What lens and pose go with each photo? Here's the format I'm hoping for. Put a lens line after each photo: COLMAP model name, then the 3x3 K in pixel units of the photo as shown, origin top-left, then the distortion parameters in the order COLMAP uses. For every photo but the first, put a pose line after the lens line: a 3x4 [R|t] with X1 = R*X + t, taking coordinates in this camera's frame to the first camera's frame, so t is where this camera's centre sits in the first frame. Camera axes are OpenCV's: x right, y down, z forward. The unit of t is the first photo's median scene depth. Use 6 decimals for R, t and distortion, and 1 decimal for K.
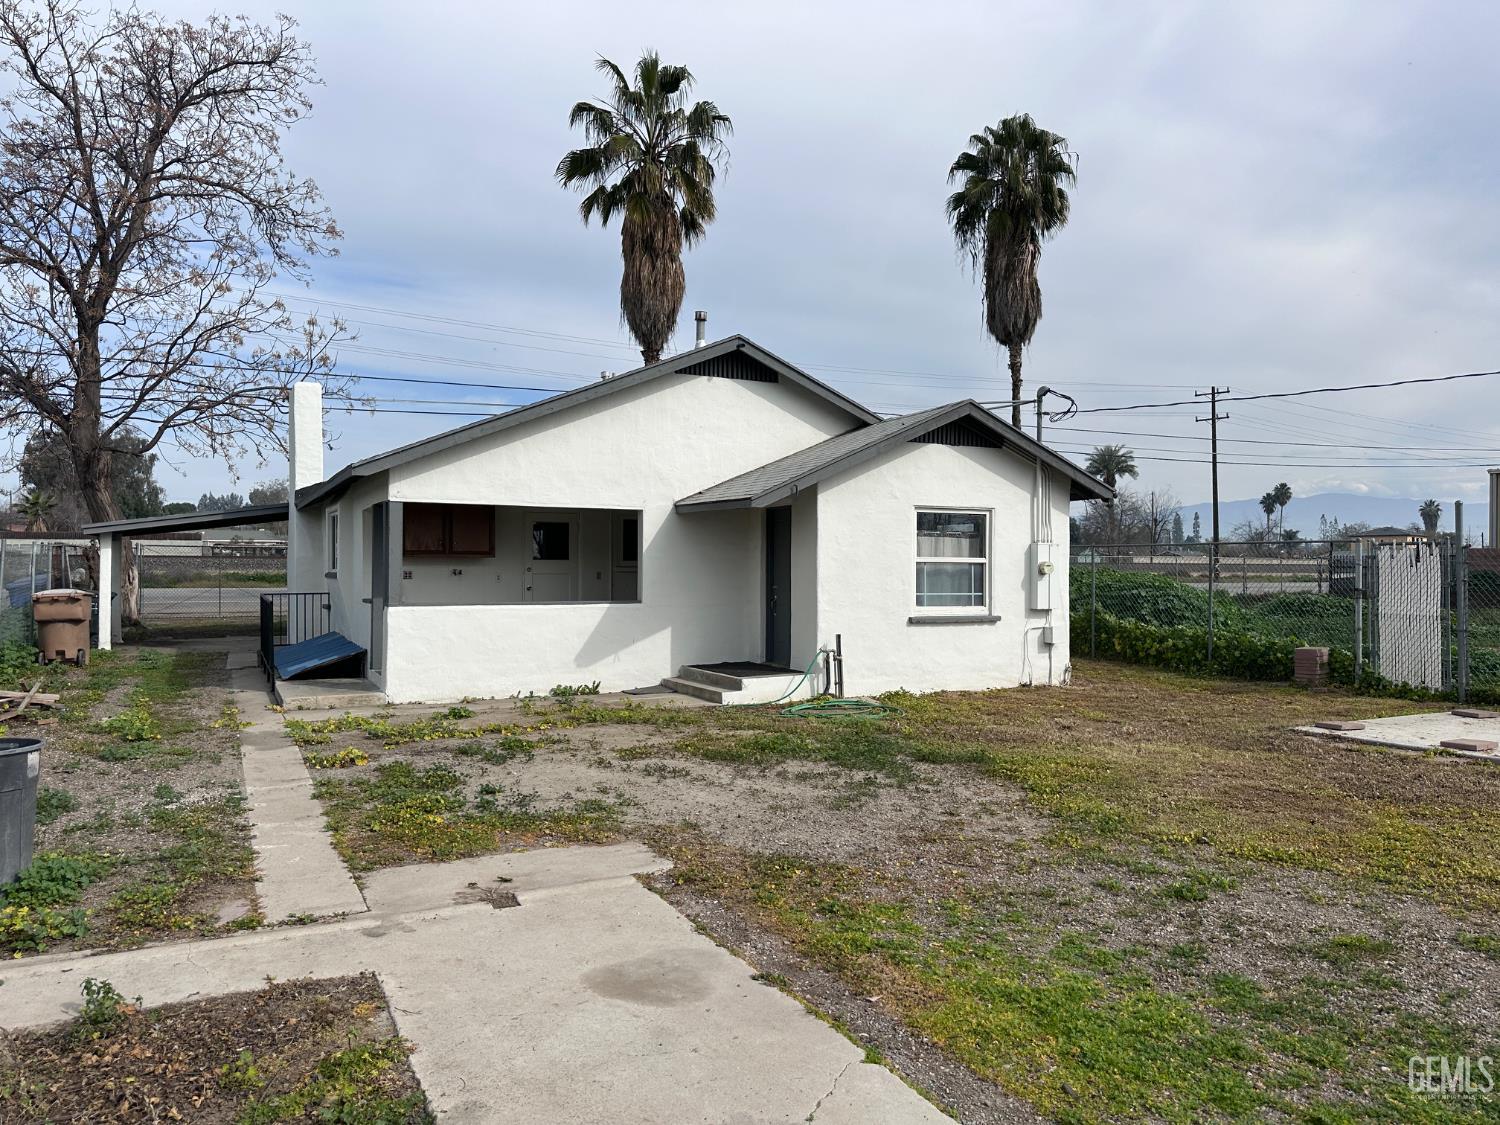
lens RADIAL K [[1064.4, 0, 750.0], [0, 1064.4, 562.5], [0, 0, 1]] dist [0.106013, -0.116639]
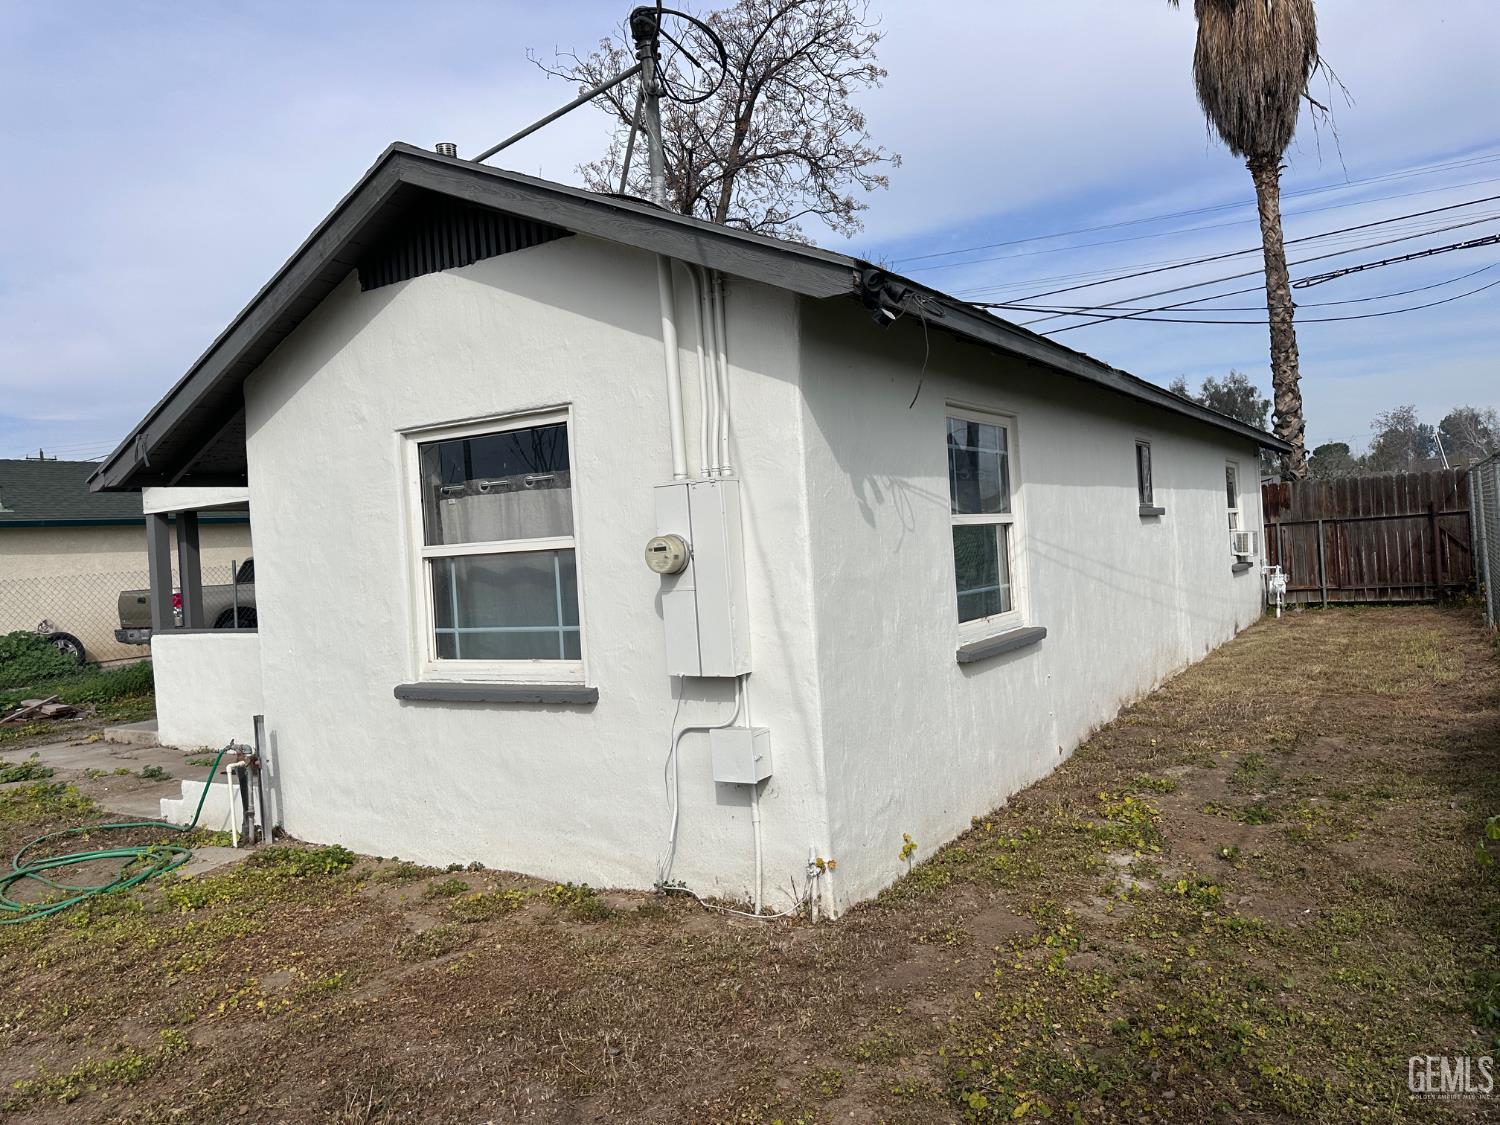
lens RADIAL K [[1066.7, 0, 744.6], [0, 1066.7, 557.2], [0, 0, 1]] dist [0.064996, -0.081588]
pose [[0.510382, -0.028555, -0.859474, 0.571281], [0.070807, 0.997450, 0.008908, 0.004339], [0.857028, -0.065404, 0.511102, 0.847694]]
